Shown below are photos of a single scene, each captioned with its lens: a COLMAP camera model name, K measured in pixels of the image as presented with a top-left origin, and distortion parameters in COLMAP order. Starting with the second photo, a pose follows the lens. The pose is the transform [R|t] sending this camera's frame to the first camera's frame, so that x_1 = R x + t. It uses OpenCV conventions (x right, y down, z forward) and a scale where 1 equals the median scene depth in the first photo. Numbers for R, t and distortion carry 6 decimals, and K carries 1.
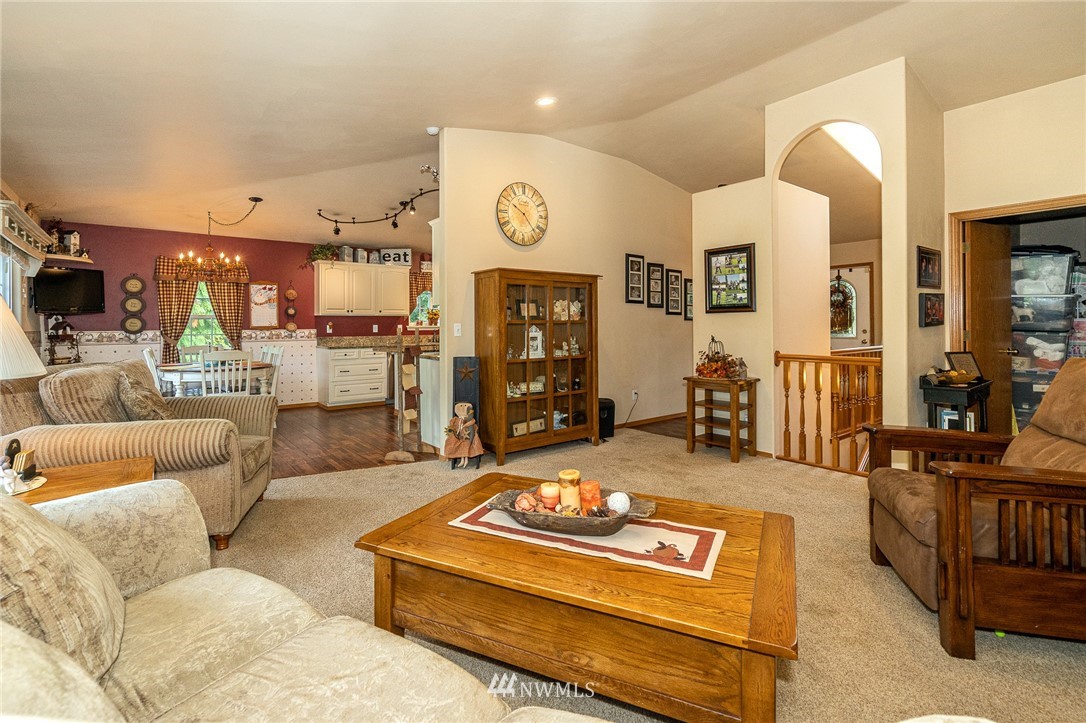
lens RADIAL K [[507.5, 0, 546.1], [0, 507.5, 324.4], [0, 0, 1]] dist [0.001022, 0.000090]
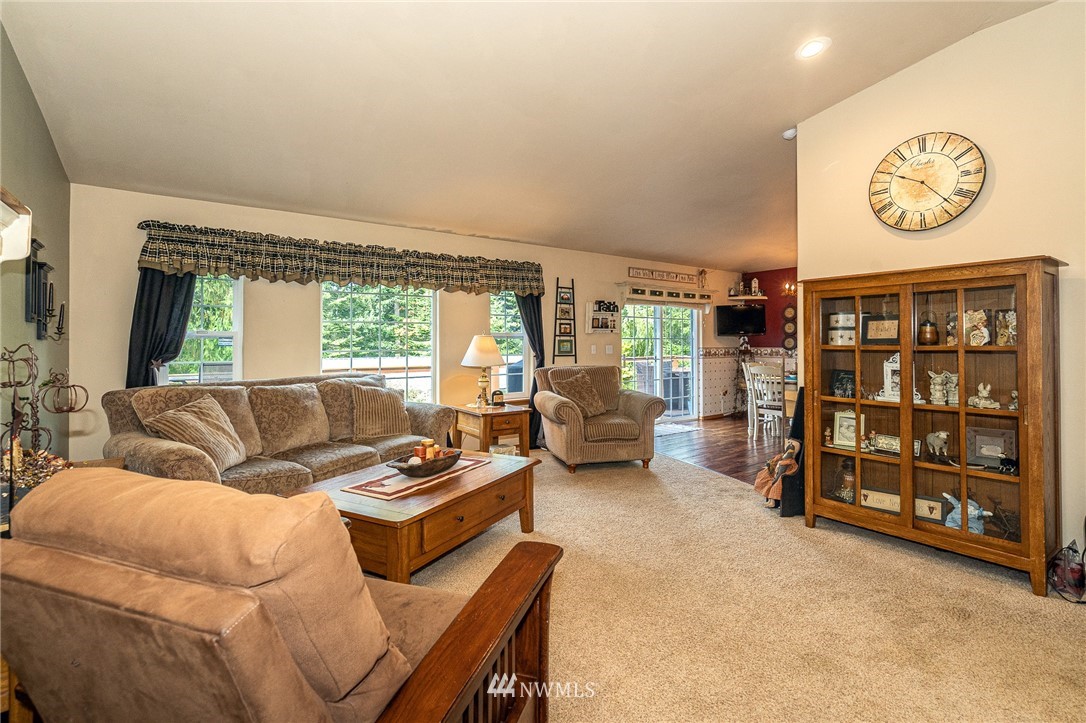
lens RADIAL K [[502.4, 0, 536.6], [0, 502.4, 353.6], [0, 0, 1]] dist [-0.001112, -0.000198]
pose [[-0.053819, 0.030890, -0.998073, 0.631792], [0.006262, 0.999512, 0.030596, -0.019966], [0.998531, -0.004604, -0.053986, 0.536459]]
